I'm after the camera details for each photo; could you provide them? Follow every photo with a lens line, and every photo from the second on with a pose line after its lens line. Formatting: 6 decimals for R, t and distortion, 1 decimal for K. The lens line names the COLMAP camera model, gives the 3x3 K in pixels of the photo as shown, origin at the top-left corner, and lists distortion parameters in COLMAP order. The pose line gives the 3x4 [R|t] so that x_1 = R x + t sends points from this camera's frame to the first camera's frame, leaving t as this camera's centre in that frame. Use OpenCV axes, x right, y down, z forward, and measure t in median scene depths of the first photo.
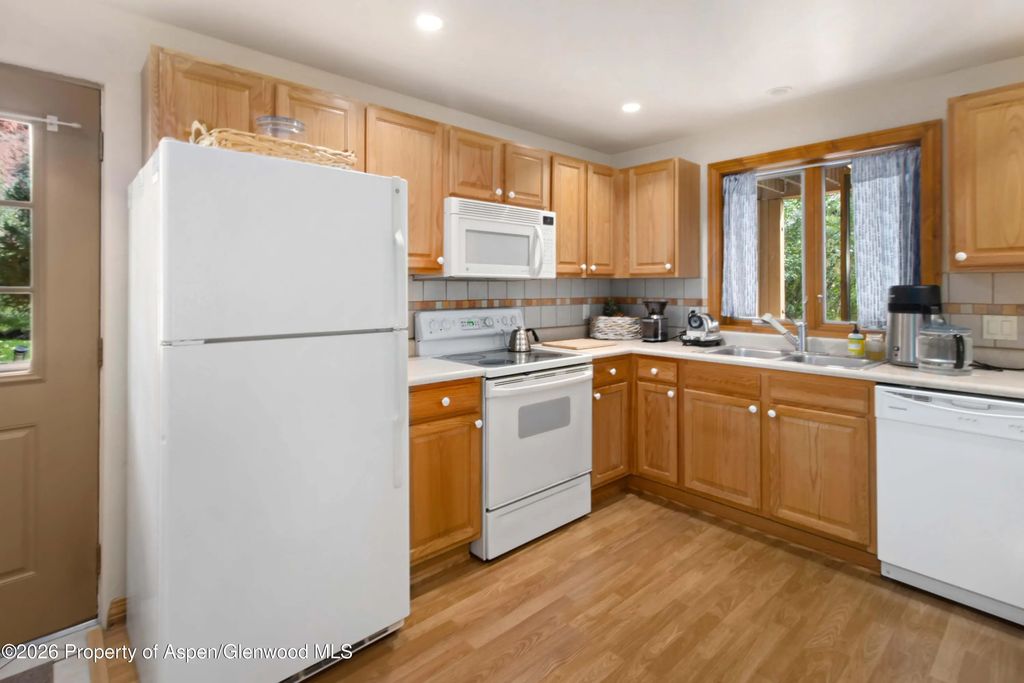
lens RADIAL K [[492.6, 0, 542.6], [0, 492.6, 289.2], [0, 0, 1]] dist [0.014574, 0.000366]
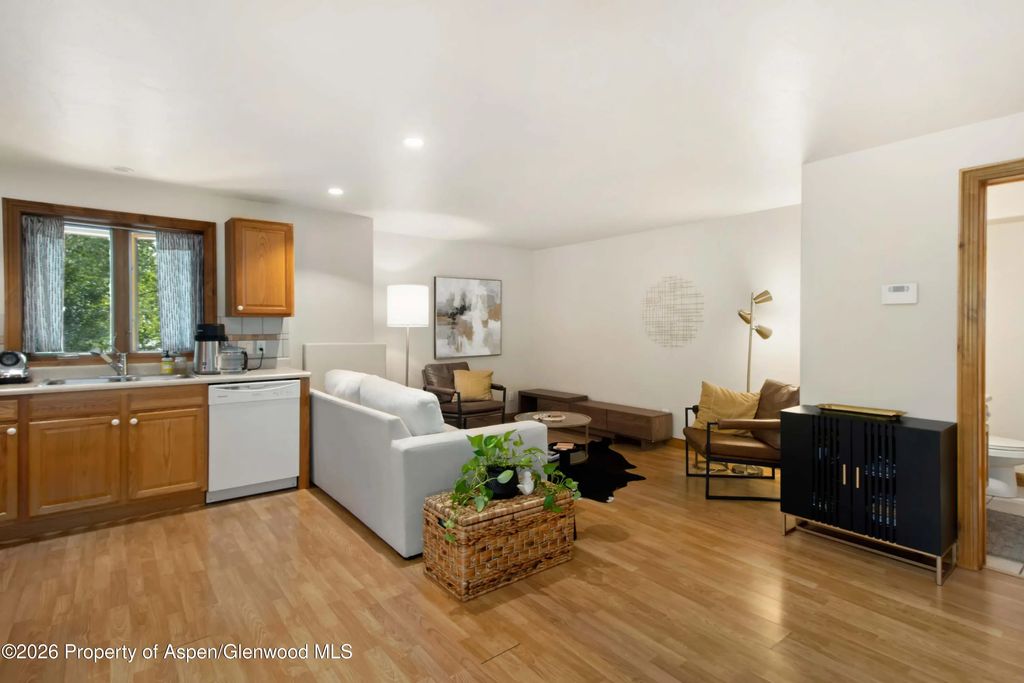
lens RADIAL K [[492.6, 0, 512.6], [0, 492.6, 334.5], [0, 0, 1]] dist [0.014574, 0.000366]
pose [[0.064028, -0.014667, 0.997840, -0.769475], [-0.000308, 0.999892, 0.014717, 0.001905], [-0.997948, -0.001250, 0.064017, -0.083677]]
